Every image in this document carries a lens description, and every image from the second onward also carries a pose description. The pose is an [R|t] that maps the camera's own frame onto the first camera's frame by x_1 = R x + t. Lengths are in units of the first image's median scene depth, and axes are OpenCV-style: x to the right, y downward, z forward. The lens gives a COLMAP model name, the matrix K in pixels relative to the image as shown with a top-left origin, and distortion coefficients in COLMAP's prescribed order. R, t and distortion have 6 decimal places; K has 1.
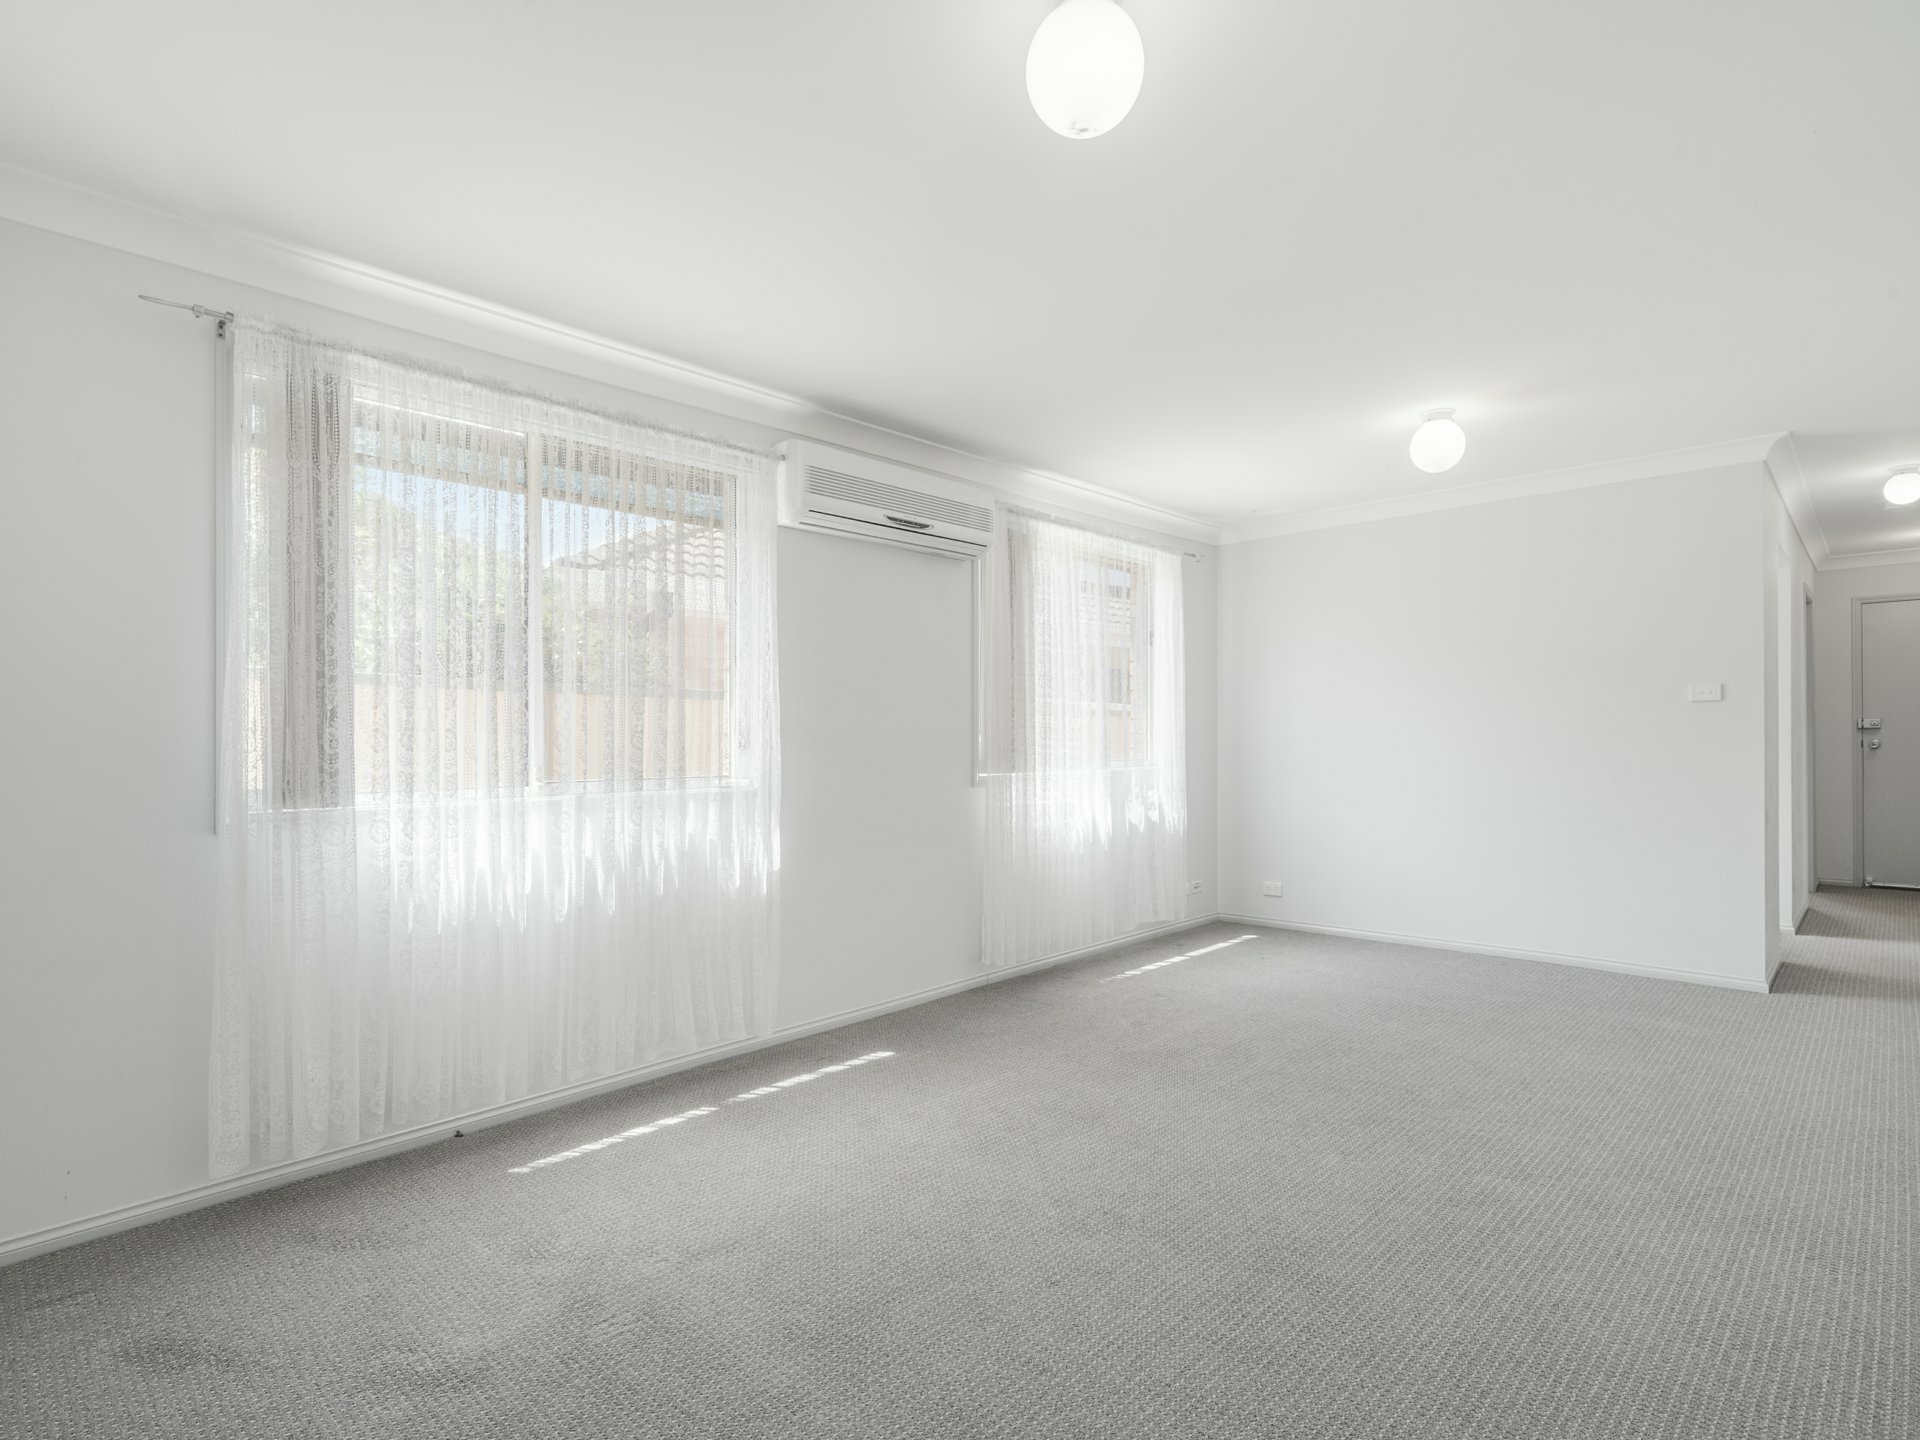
lens RADIAL K [[960.2, 0, 960.0], [0, 960.2, 720.0], [0, 0, 1]] dist [0.001828, 0.000722]
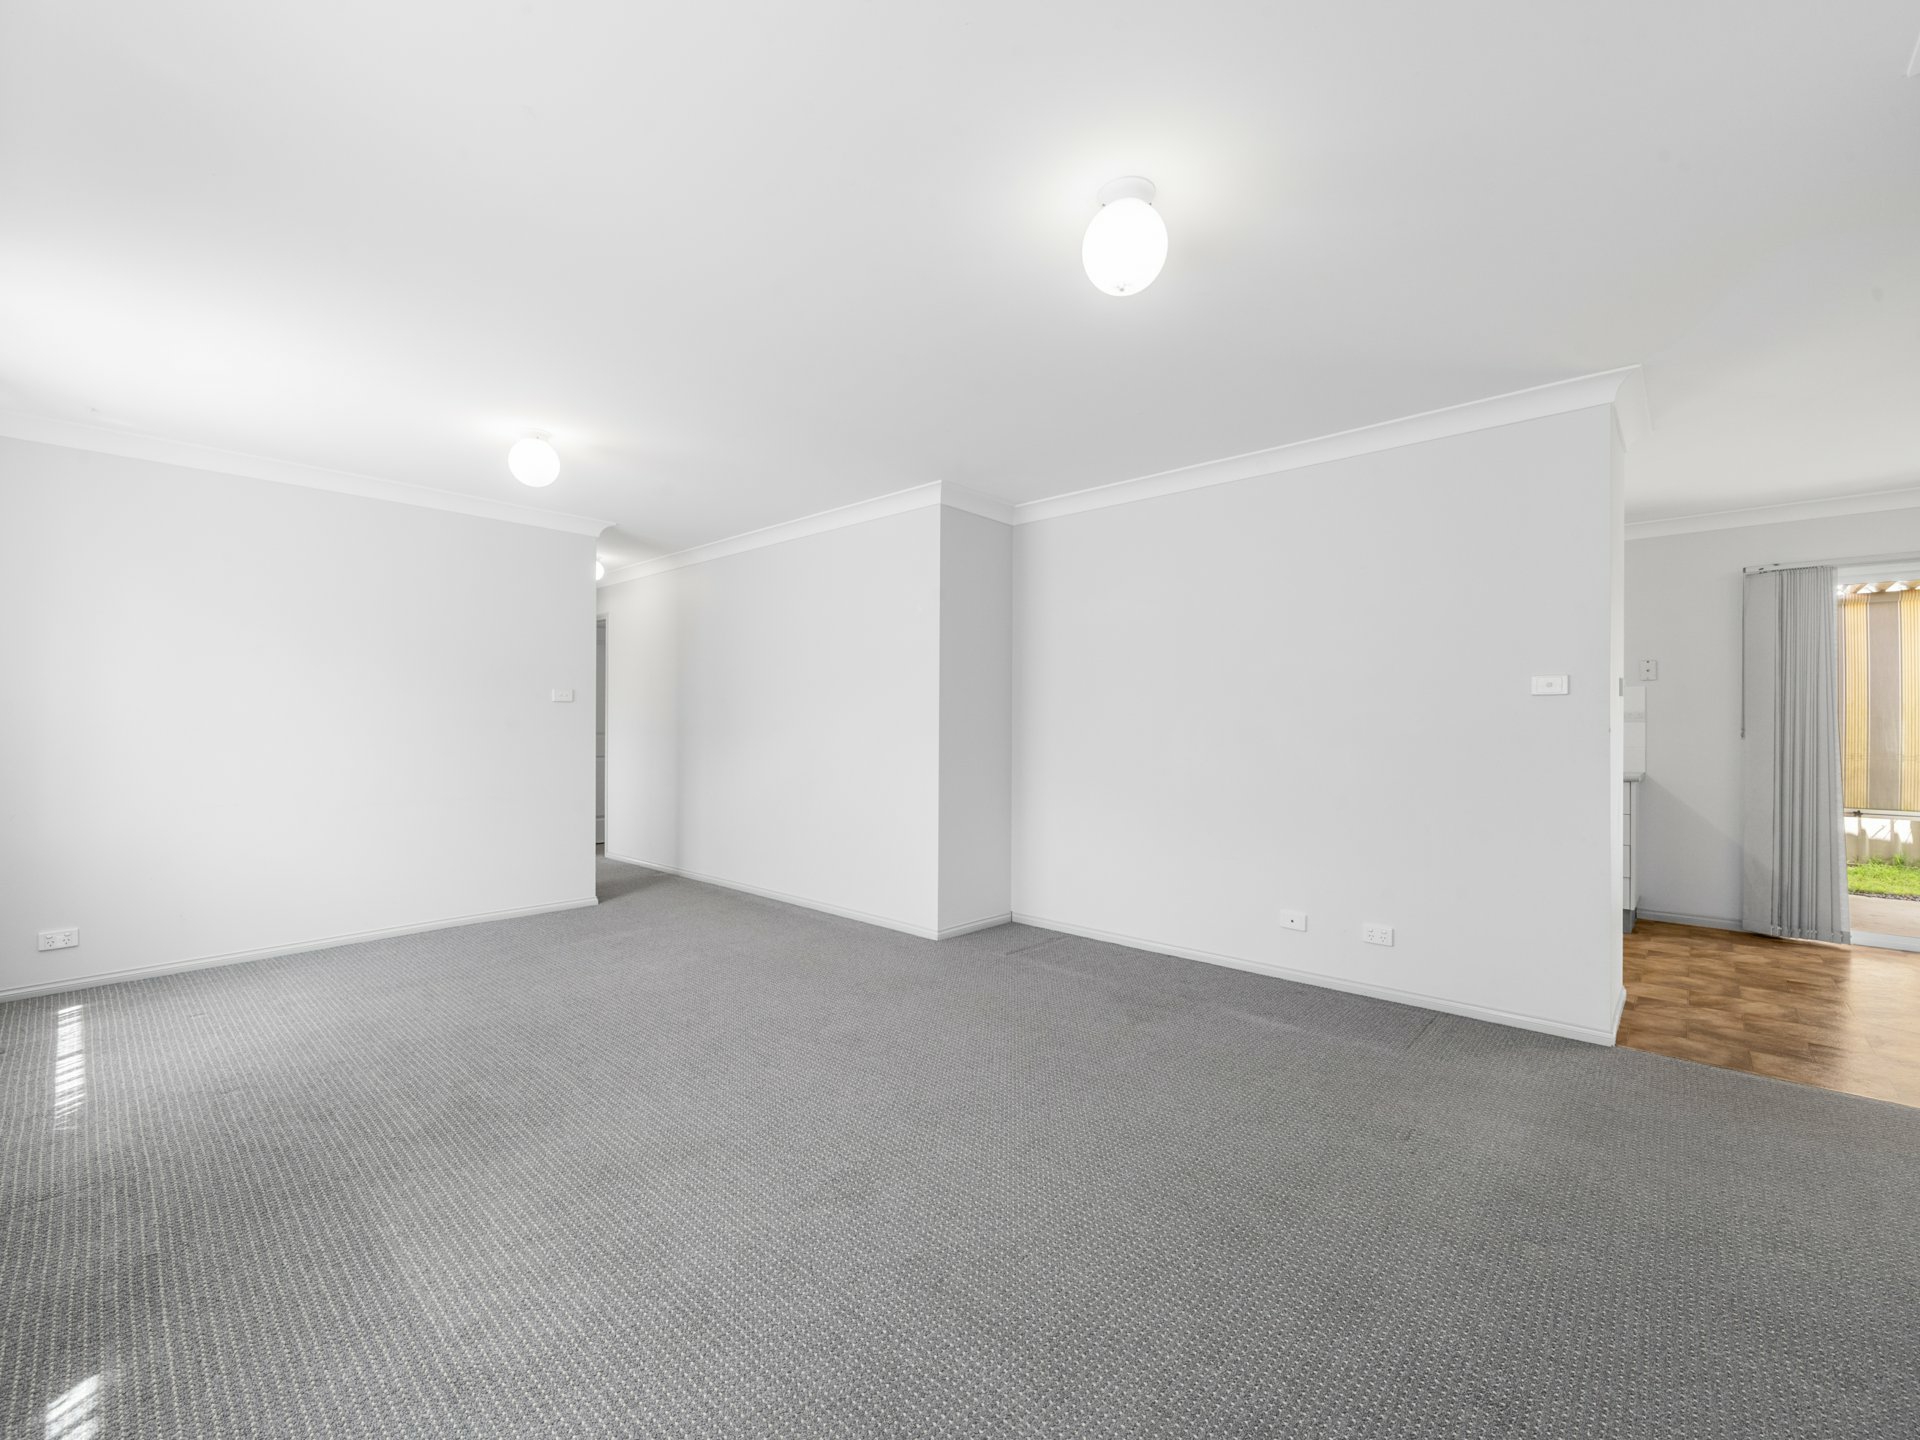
lens RADIAL K [[802.5, 0, 960.0], [0, 802.5, 720.0], [0, 0, 1]] dist [0.001456, 0.000085]
pose [[0.000455, 0.013606, 0.999907, -0.364517], [-0.018402, 0.999738, -0.013595, 0.011383], [-0.999831, -0.018394, 0.000706, 0.439110]]
